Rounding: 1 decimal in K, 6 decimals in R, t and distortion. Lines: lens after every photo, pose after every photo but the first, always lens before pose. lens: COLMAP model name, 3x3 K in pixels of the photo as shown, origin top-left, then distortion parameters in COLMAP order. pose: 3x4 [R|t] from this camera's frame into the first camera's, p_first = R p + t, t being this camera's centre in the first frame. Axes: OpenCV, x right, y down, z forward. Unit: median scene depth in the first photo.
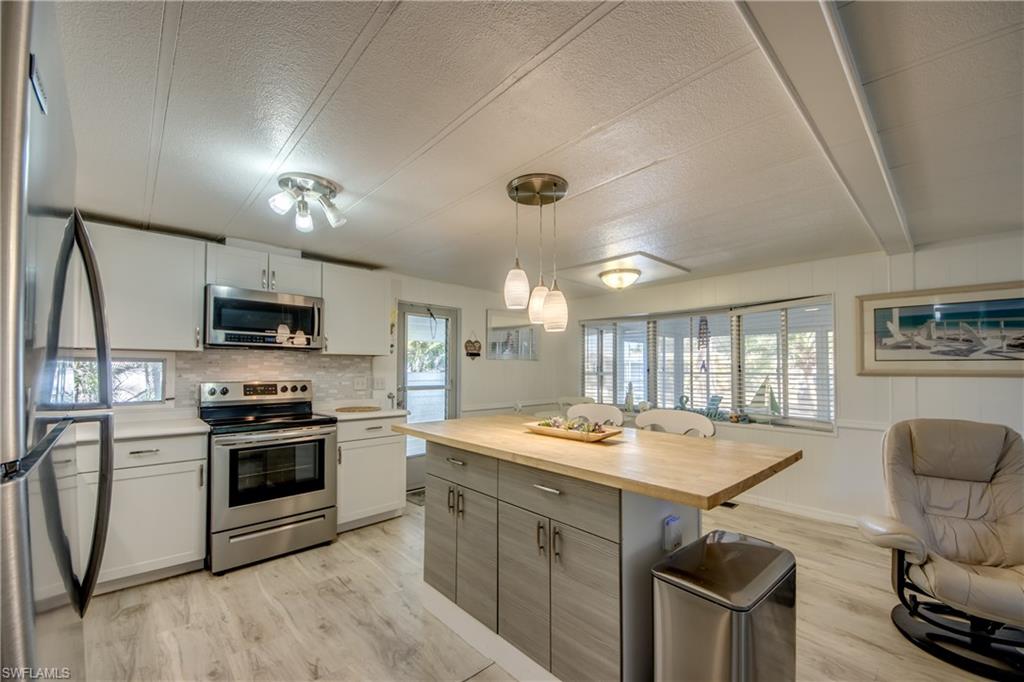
lens RADIAL K [[404.9, 0, 511.2], [0, 404.9, 358.1], [0, 0, 1]] dist [0.041262, -0.031740]
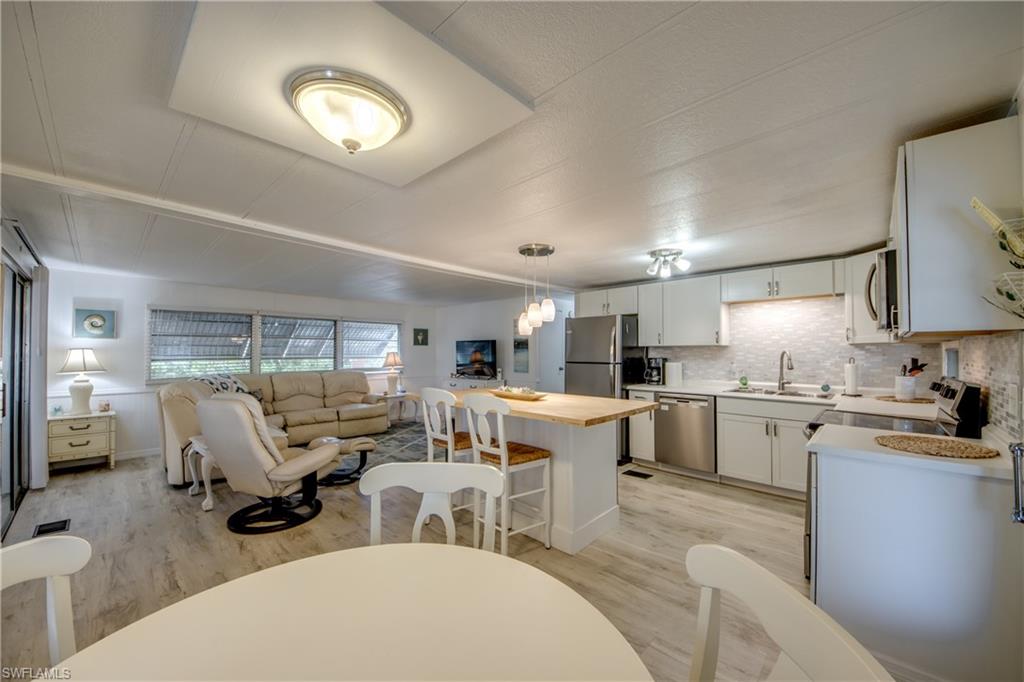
lens RADIAL K [[394.1, 0, 501.8], [0, 394.1, 354.3], [0, 0, 1]] dist [0.056793, -0.033807]
pose [[-0.999133, -0.006495, -0.041126, 0.187425], [-0.005592, 0.999742, -0.022016, 0.038225], [0.041258, -0.021767, -0.998911, 1.773111]]
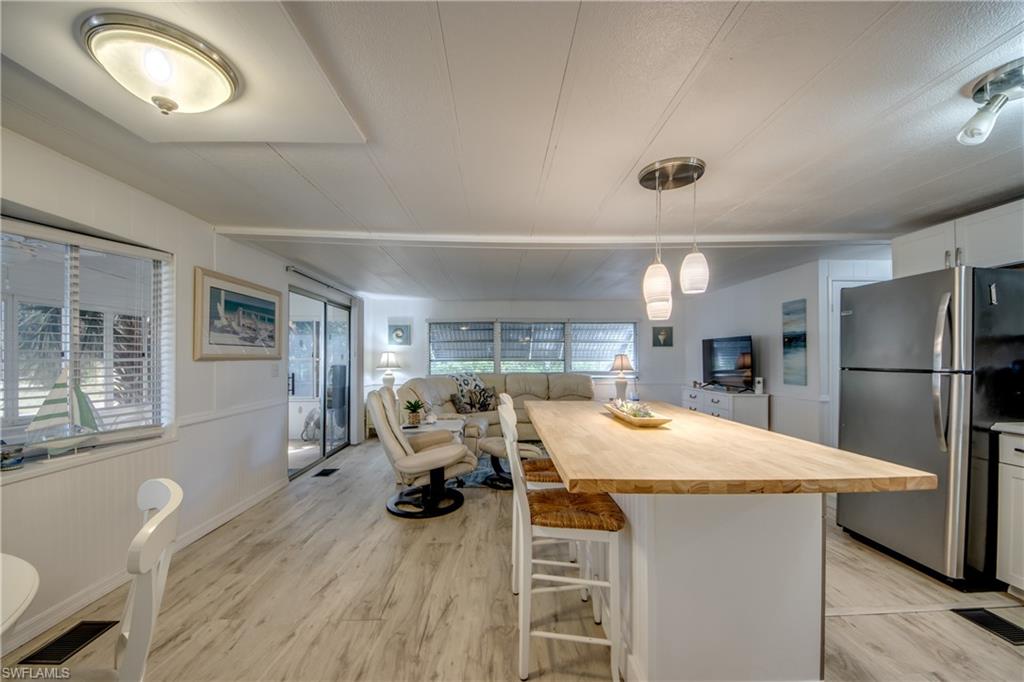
lens RADIAL K [[384.1, 0, 498.8], [0, 384.1, 355.8], [0, 0, 1]] dist [0.052661, -0.023834]
pose [[-0.736043, -0.003523, 0.676926, -0.188953], [-0.022285, 0.999571, -0.019030, 0.039433], [-0.676568, -0.029092, -0.735805, 1.344469]]
